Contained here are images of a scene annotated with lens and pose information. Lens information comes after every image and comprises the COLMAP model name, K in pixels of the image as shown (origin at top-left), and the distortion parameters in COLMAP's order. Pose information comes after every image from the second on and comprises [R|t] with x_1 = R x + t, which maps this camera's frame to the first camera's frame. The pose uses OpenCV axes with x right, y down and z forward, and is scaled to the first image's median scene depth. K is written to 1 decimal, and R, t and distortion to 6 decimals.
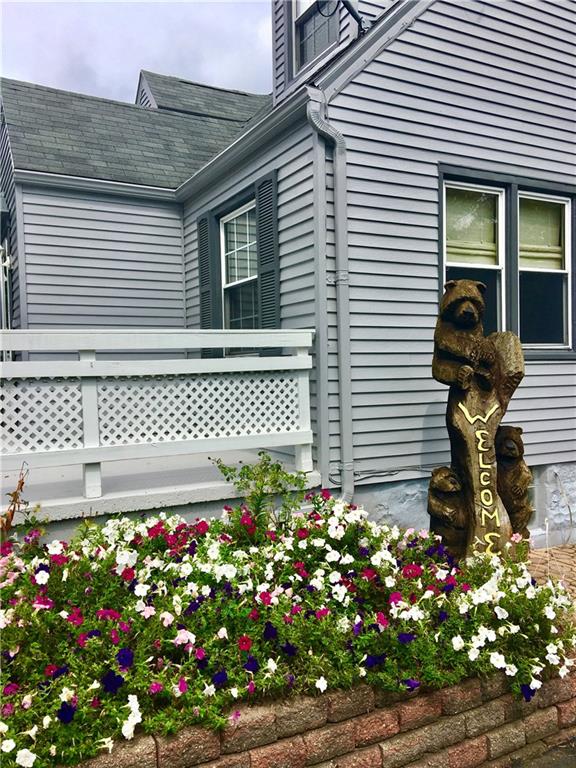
lens RADIAL K [[653.8, 0, 287.3], [0, 653.8, 386.1], [0, 0, 1]] dist [0.018050, 0.003812]
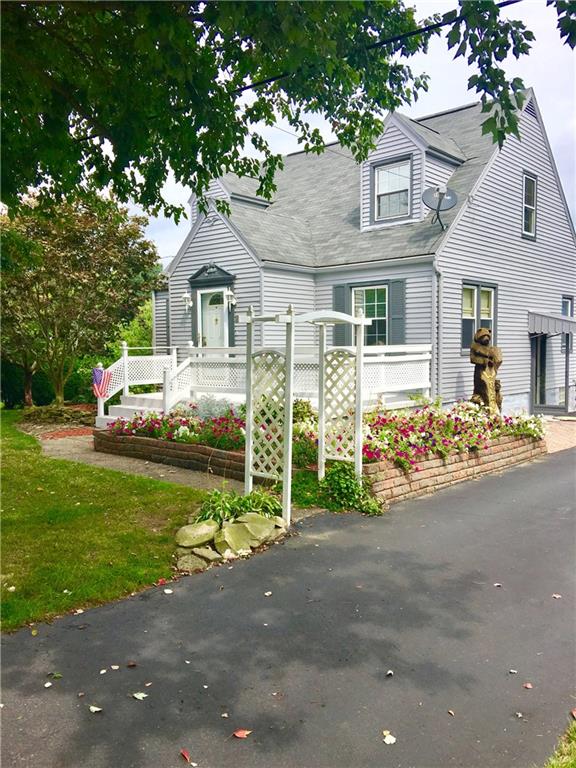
lens RADIAL K [[653.8, 0, 288.5], [0, 653.8, 383.1], [0, 0, 1]] dist [0.018050, 0.003812]
pose [[0.934144, -0.007159, 0.356825, -1.433323], [-0.000901, 0.999748, 0.022417, 0.012776], [-0.356896, -0.021262, 0.933902, -1.258847]]
